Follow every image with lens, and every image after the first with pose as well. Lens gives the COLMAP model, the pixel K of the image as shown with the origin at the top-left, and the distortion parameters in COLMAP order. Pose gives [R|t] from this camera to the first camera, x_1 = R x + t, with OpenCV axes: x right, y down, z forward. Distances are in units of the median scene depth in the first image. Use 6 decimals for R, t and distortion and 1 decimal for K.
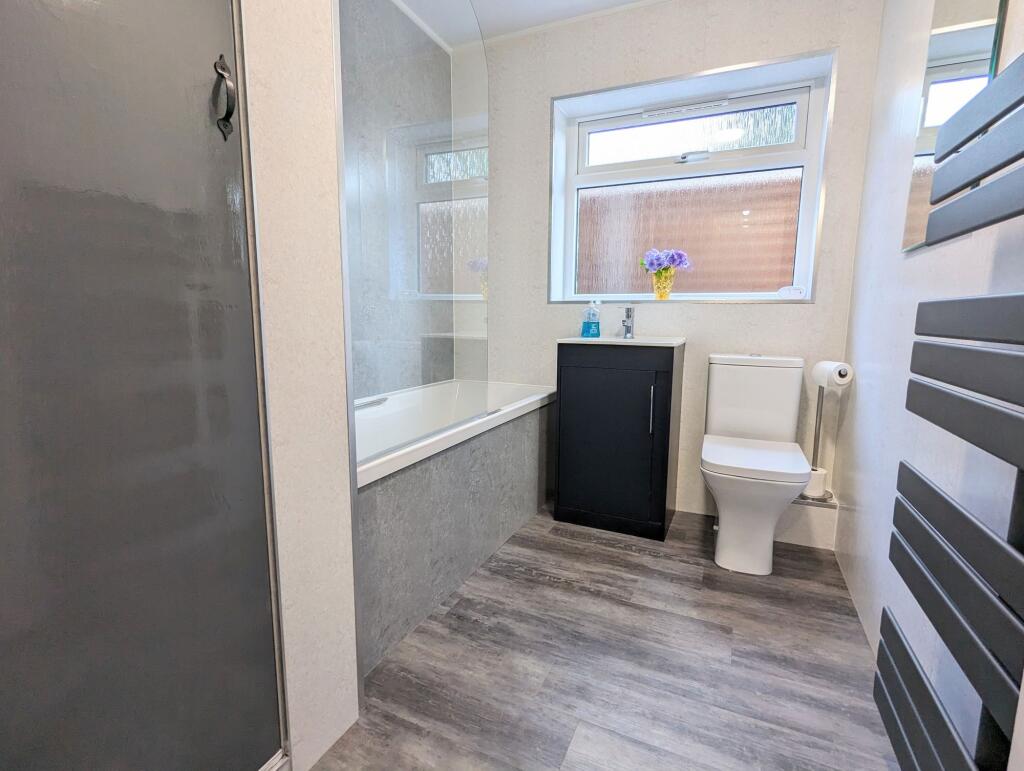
lens RADIAL K [[488.1, 0, 512.0], [0, 488.1, 385.5], [0, 0, 1]] dist [0.001076, 0.000304]
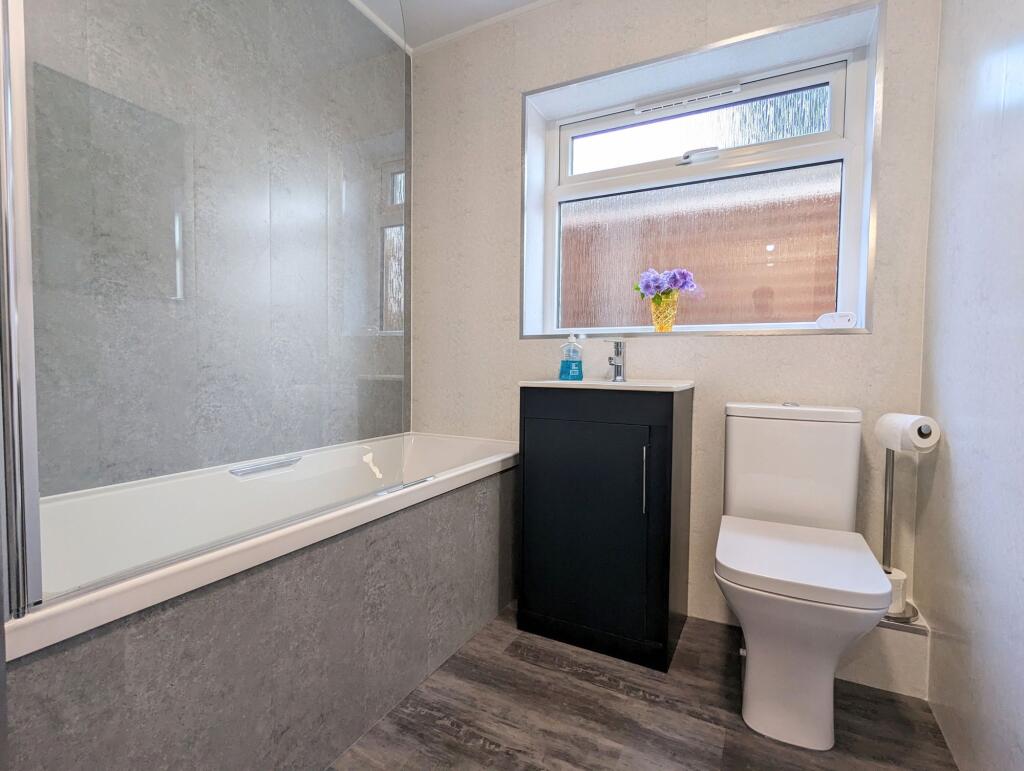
lens RADIAL K [[488.1, 0, 512.0], [0, 488.1, 385.5], [0, 0, 1]] dist [0.001076, 0.000304]
pose [[0.998649, 0.004076, -0.051810, 0.121295], [-0.009183, 0.995073, -0.098719, -0.014513], [0.051152, 0.099062, 0.993766, 0.252297]]
